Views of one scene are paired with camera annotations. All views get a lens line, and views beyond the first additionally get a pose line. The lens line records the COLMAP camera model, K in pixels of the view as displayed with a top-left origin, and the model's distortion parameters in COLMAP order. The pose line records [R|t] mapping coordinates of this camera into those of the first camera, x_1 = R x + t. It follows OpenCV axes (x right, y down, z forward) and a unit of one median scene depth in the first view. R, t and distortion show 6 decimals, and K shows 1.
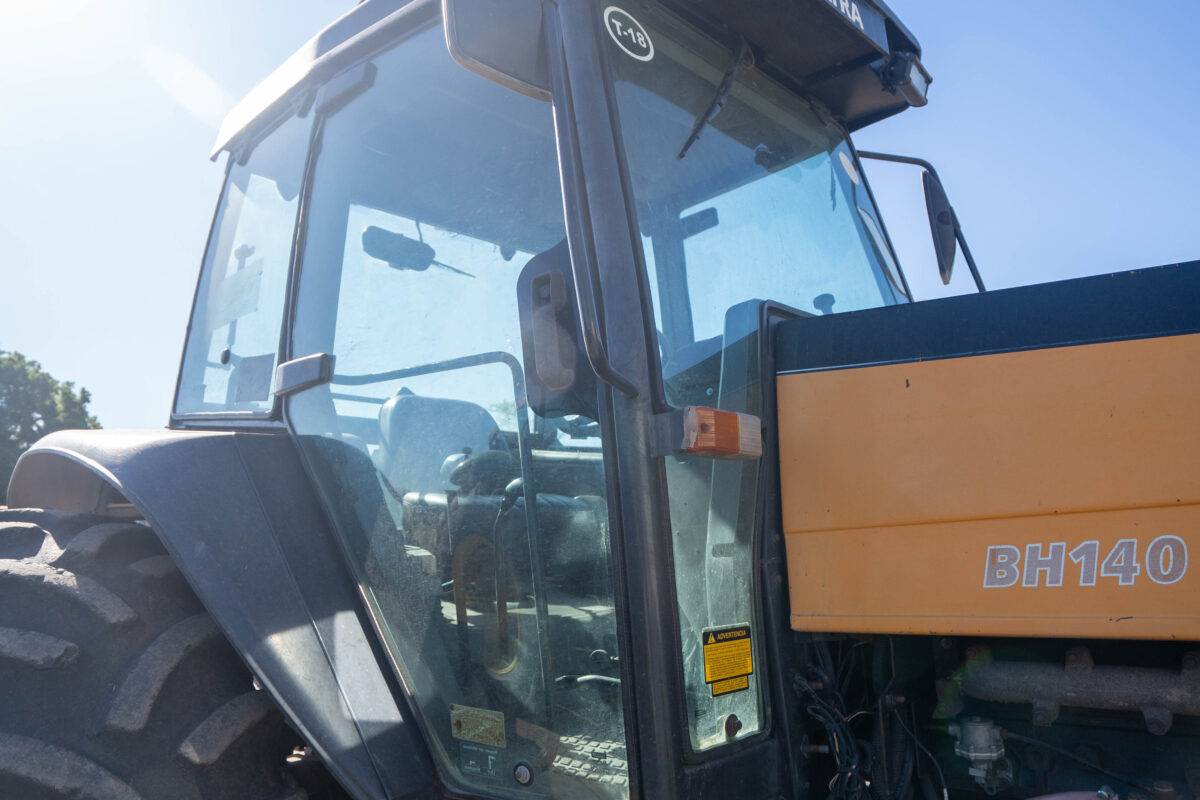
lens RADIAL K [[837.6, 0, 594.0], [0, 837.6, 401.6], [0, 0, 1]] dist [-0.061838, 0.027403]
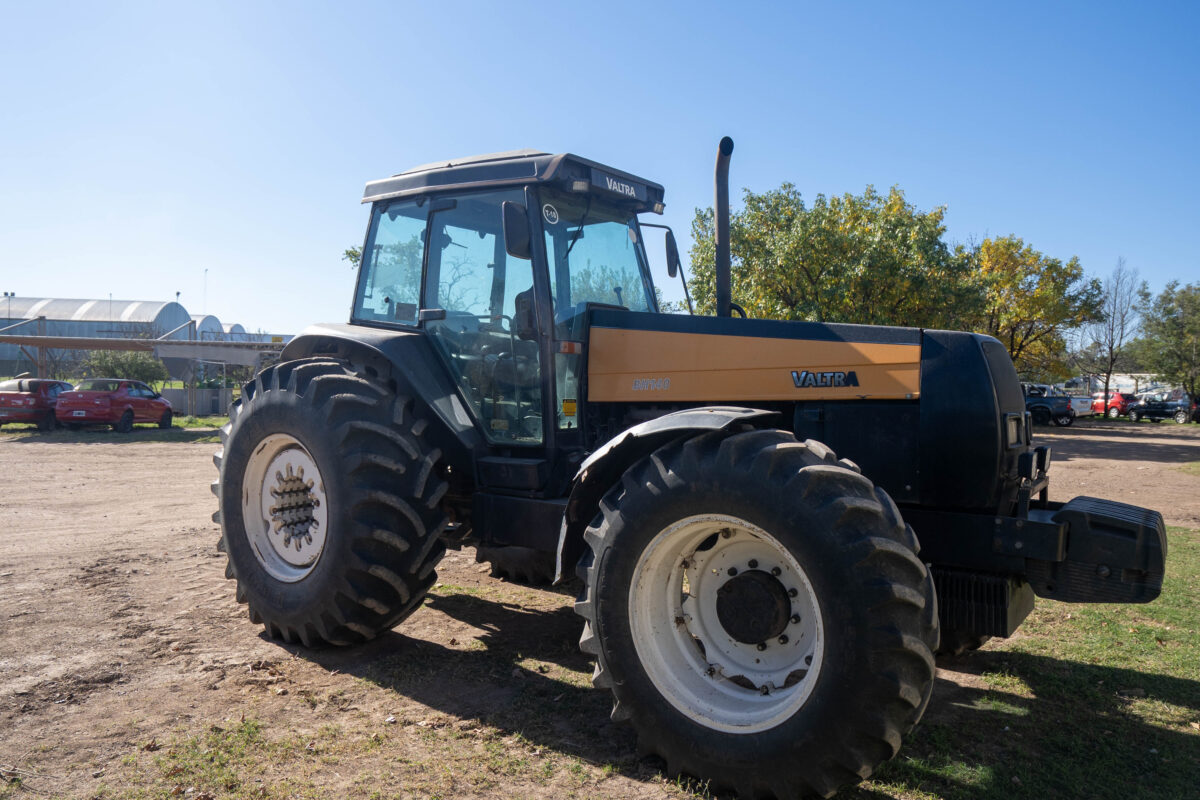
lens RADIAL K [[837.6, 0, 594.0], [0, 837.6, 401.6], [0, 0, 1]] dist [-0.061838, 0.027403]
pose [[0.990100, 0.032639, 0.136515, -0.181899], [-0.057416, 0.981674, 0.181715, -0.302015], [-0.128083, -0.187754, 0.973829, -1.989224]]
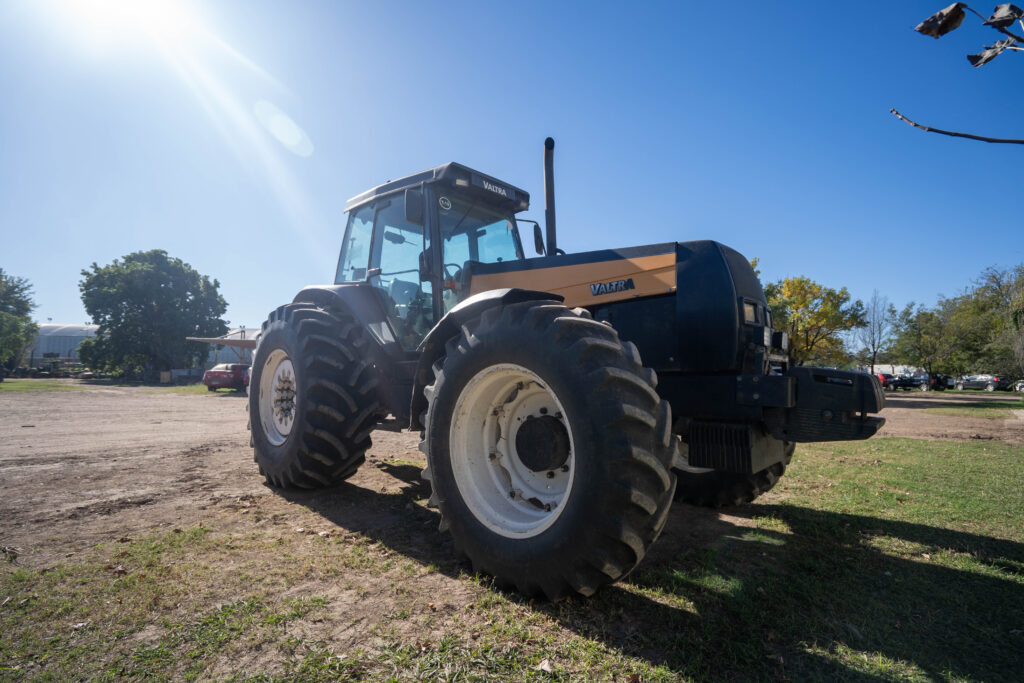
lens RADIAL K [[475.6, 0, 511.2], [0, 475.6, 336.6], [0, 0, 1]] dist [-0.057048, 0.022312]
pose [[0.999132, 0.031952, 0.026740, 0.340561], [-0.034064, 0.995995, 0.082667, 0.075814], [-0.023992, -0.083506, 0.996218, -1.625162]]
